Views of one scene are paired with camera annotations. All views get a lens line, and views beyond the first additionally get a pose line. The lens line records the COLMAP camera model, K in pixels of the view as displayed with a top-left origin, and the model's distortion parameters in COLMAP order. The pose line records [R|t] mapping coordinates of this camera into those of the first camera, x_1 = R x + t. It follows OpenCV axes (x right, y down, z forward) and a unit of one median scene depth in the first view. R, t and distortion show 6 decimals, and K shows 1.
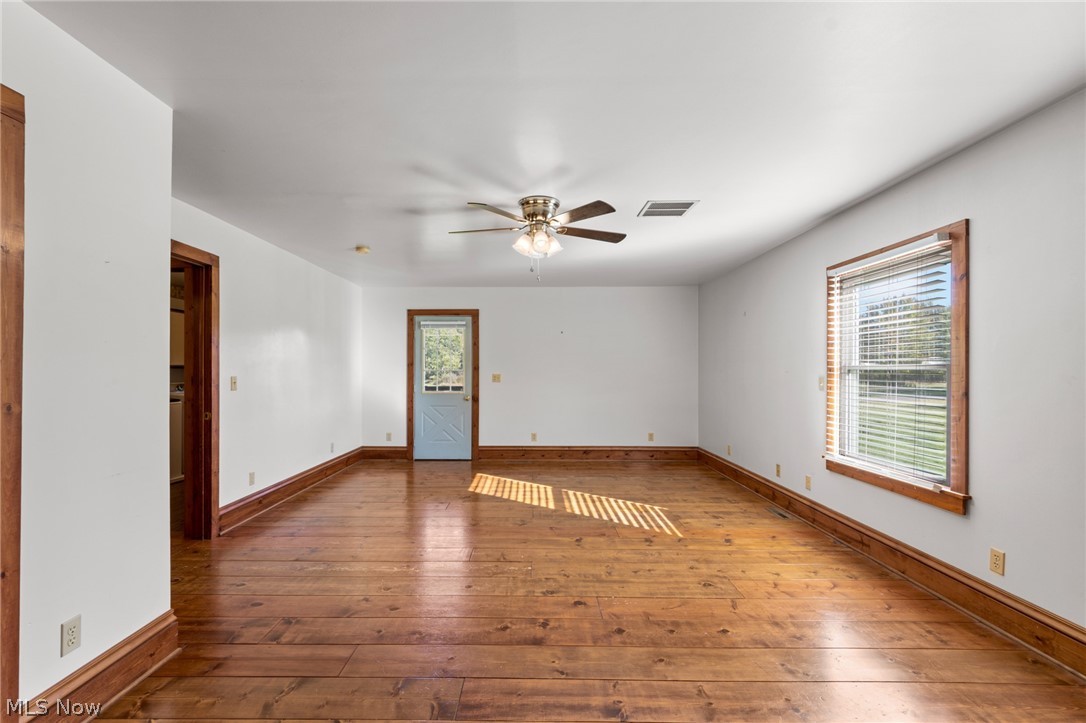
lens RADIAL K [[476.7, 0, 538.9], [0, 476.7, 371.0], [0, 0, 1]] dist [0.040151, 0.000475]
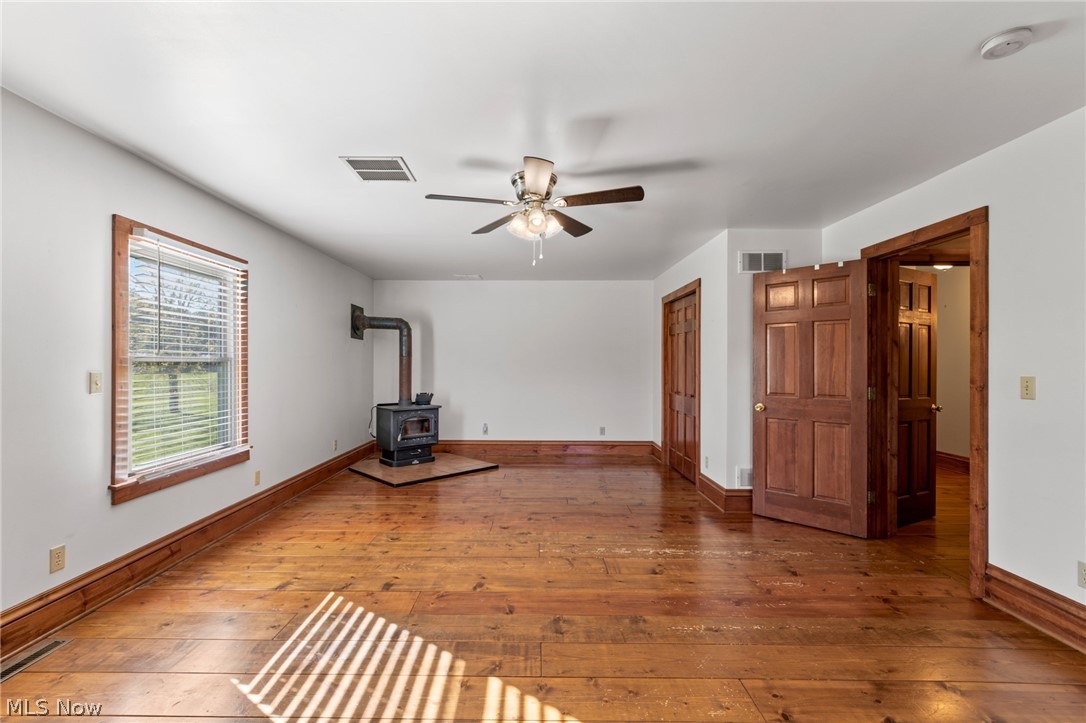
lens RADIAL K [[476.7, 0, 542.5], [0, 476.7, 358.8], [0, 0, 1]] dist [0.040151, 0.000475]
pose [[-0.999993, -0.003448, -0.001275, -0.017616], [-0.003437, 0.999961, -0.008154, -0.002638], [0.001303, -0.008150, -0.999966, 1.855373]]
